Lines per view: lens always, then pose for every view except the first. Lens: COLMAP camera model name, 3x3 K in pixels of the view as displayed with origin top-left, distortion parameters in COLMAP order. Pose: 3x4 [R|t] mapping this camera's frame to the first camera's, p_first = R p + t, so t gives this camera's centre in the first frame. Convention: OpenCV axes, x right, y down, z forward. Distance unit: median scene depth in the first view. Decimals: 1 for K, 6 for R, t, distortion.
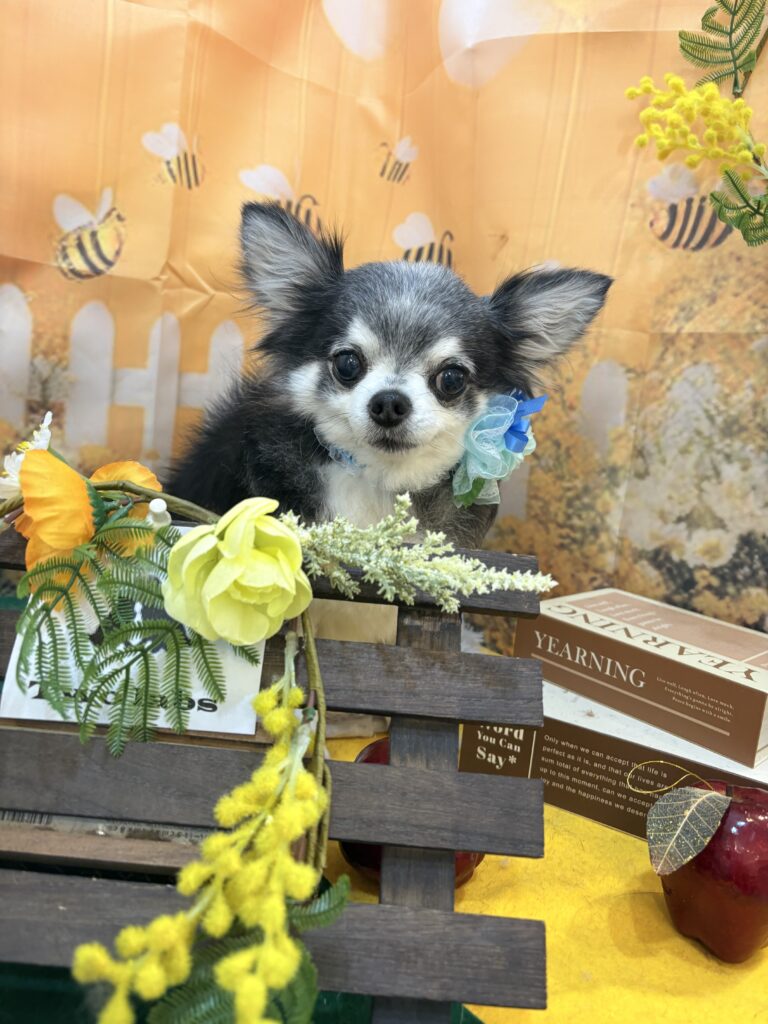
lens RADIAL K [[778.0, 0, 399.0], [0, 778.0, 512.0], [0, 0, 1]] dist [0.001192, -0.034119]
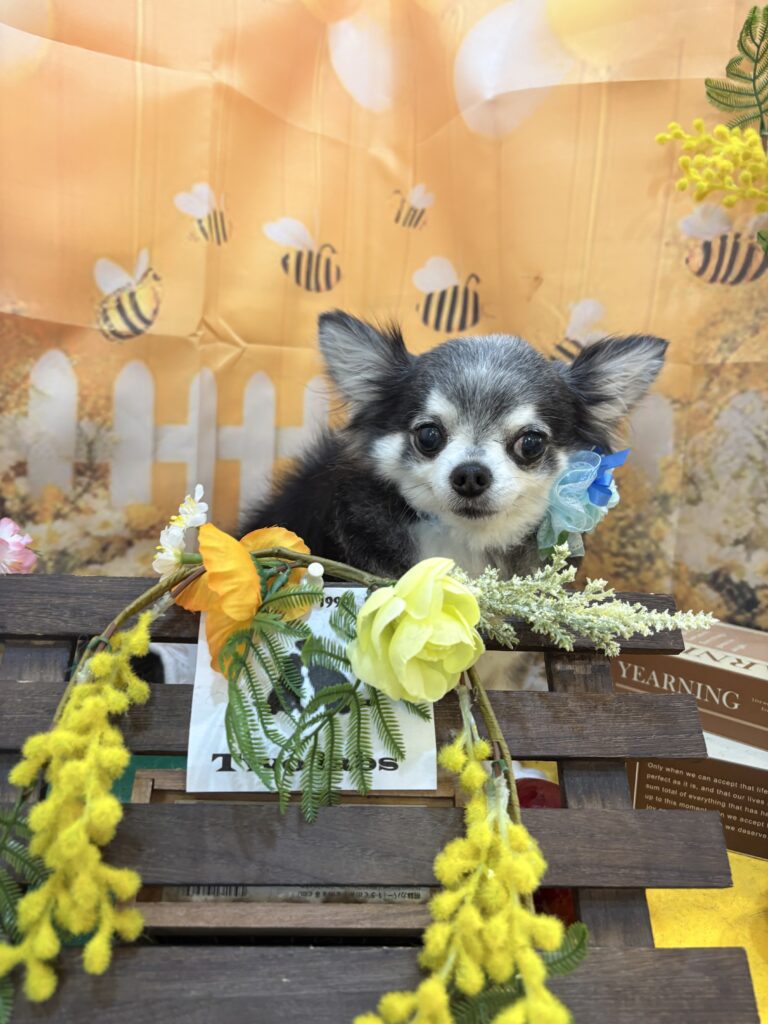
lens RADIAL K [[777.4, 0, 383.6], [0, 777.4, 517.4], [0, 0, 1]] dist [-0.004705, -0.028329]
pose [[0.997085, -0.062805, 0.043323, -0.154509], [0.064006, 0.997587, -0.026904, -0.026018], [-0.041529, 0.029598, 0.998699, -0.013510]]
